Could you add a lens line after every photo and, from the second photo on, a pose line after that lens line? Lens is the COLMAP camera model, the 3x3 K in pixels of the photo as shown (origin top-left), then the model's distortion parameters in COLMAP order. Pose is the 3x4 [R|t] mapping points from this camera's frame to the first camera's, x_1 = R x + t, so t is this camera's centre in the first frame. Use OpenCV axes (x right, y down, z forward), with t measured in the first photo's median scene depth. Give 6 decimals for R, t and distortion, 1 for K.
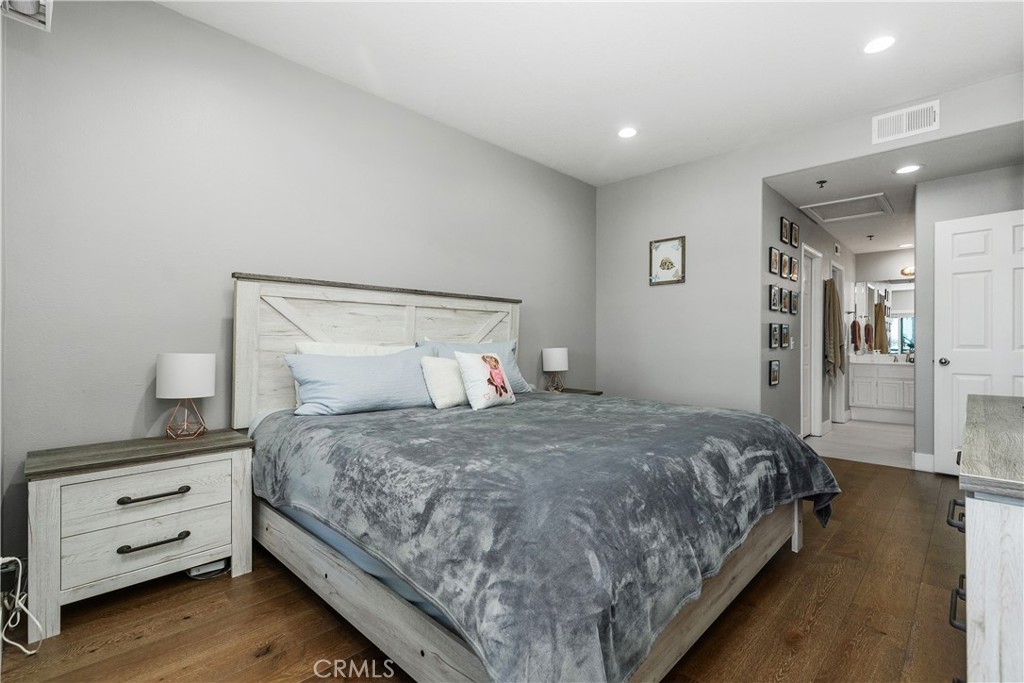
lens RADIAL K [[466.2, 0, 511.8], [0, 466.2, 340.6], [0, 0, 1]] dist [0.002701, -0.000383]
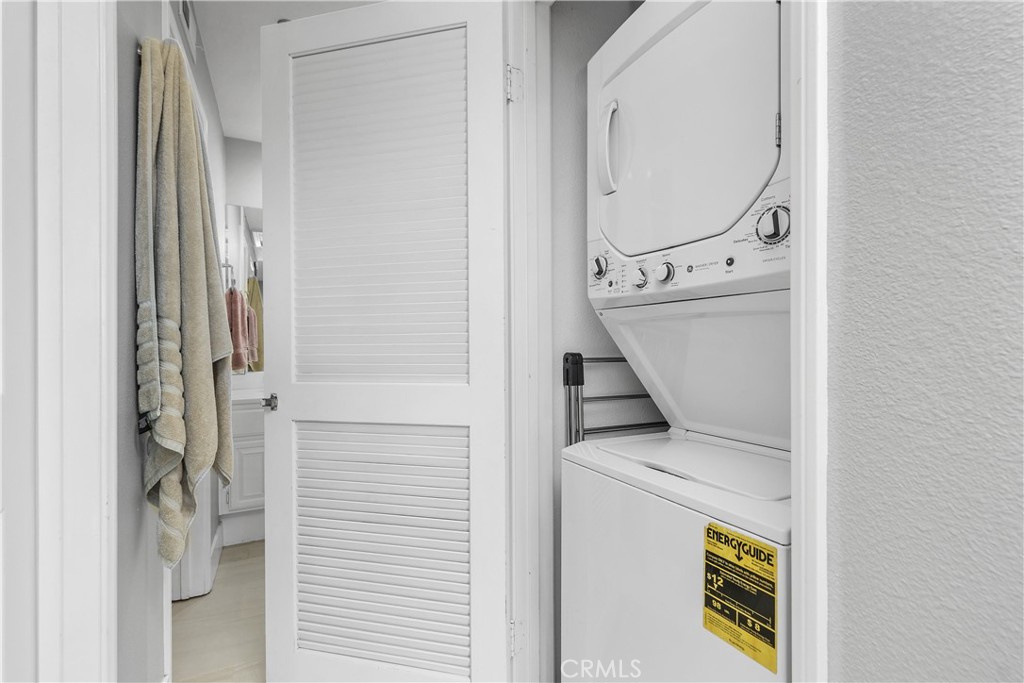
lens RADIAL K [[466.2, 0, 511.8], [0, 466.2, 342.7], [0, 0, 1]] dist [0.002701, -0.000383]
pose [[0.333762, 0.000723, 0.942657, 0.539501], [0.001039, 0.999999, -0.001135, 0.000125], [-0.942657, 0.001359, 0.333761, 0.787532]]
